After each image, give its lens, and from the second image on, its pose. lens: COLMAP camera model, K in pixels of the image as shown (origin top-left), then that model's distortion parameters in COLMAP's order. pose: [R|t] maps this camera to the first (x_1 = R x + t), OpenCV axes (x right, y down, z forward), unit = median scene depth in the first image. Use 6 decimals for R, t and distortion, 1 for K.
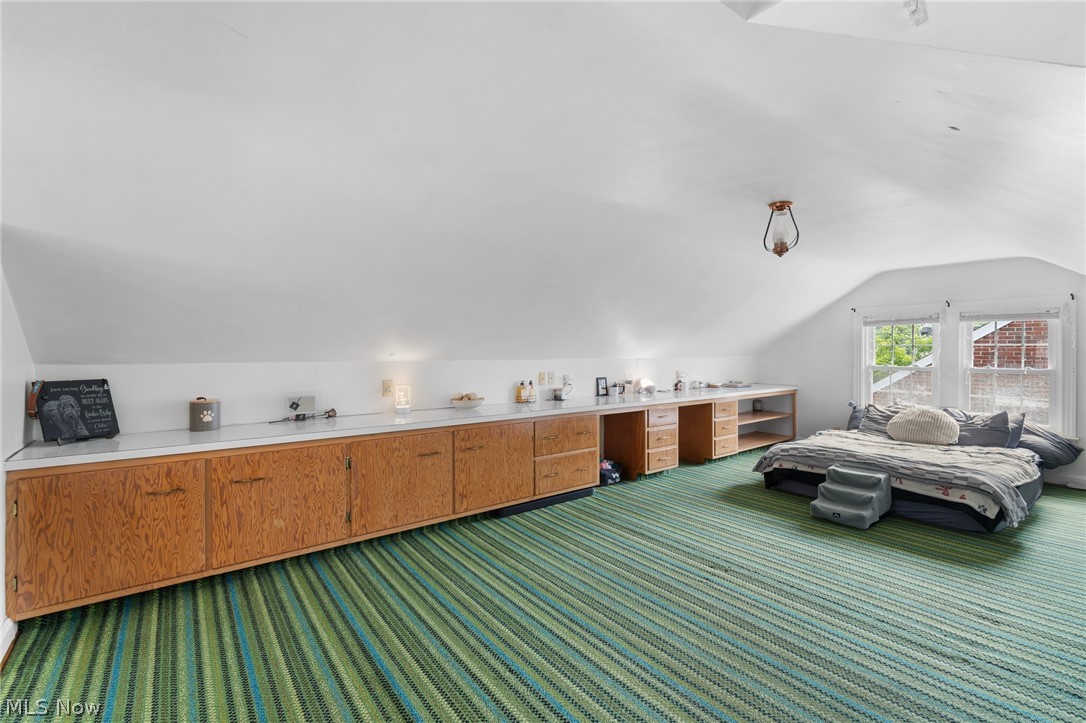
lens RADIAL K [[484.9, 0, 551.7], [0, 484.9, 353.4], [0, 0, 1]] dist [-0.010152, 0.000391]
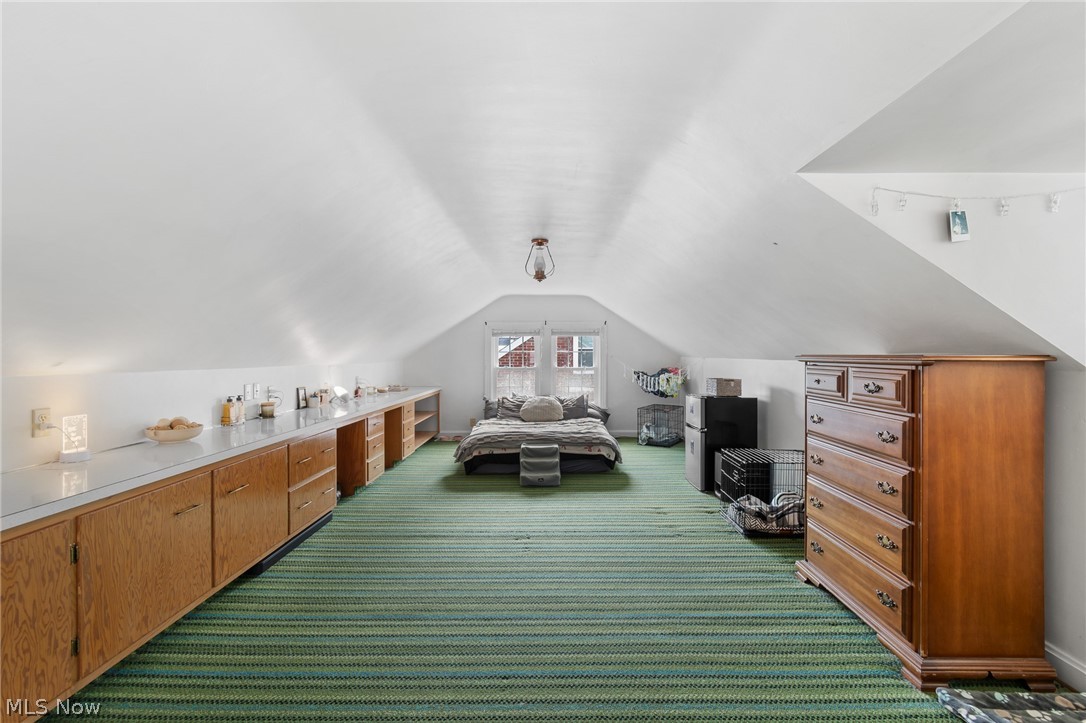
lens RADIAL K [[484.9, 0, 551.7], [0, 484.9, 353.4], [0, 0, 1]] dist [-0.010152, 0.000391]
pose [[0.605861, 0.000386, 0.795571, -0.455716], [0.008678, 0.999937, -0.007093, -0.001684], [-0.795524, 0.011201, 0.605819, 0.173796]]
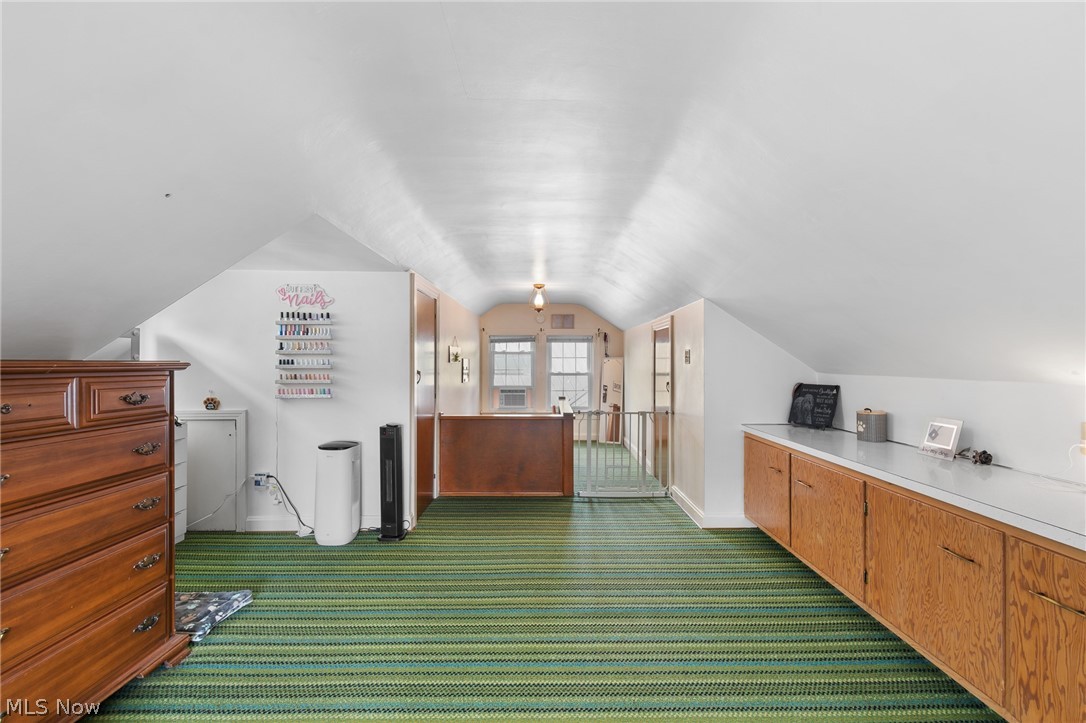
lens RADIAL K [[474.9, 0, 551.9], [0, 474.9, 359.7], [0, 0, 1]] dist [0.001843, 0.000031]
pose [[-0.597777, -0.005172, -0.801646, 0.429525], [-0.010443, 0.999945, 0.001336, -0.007176], [0.801594, 0.009171, -0.597798, 0.903655]]
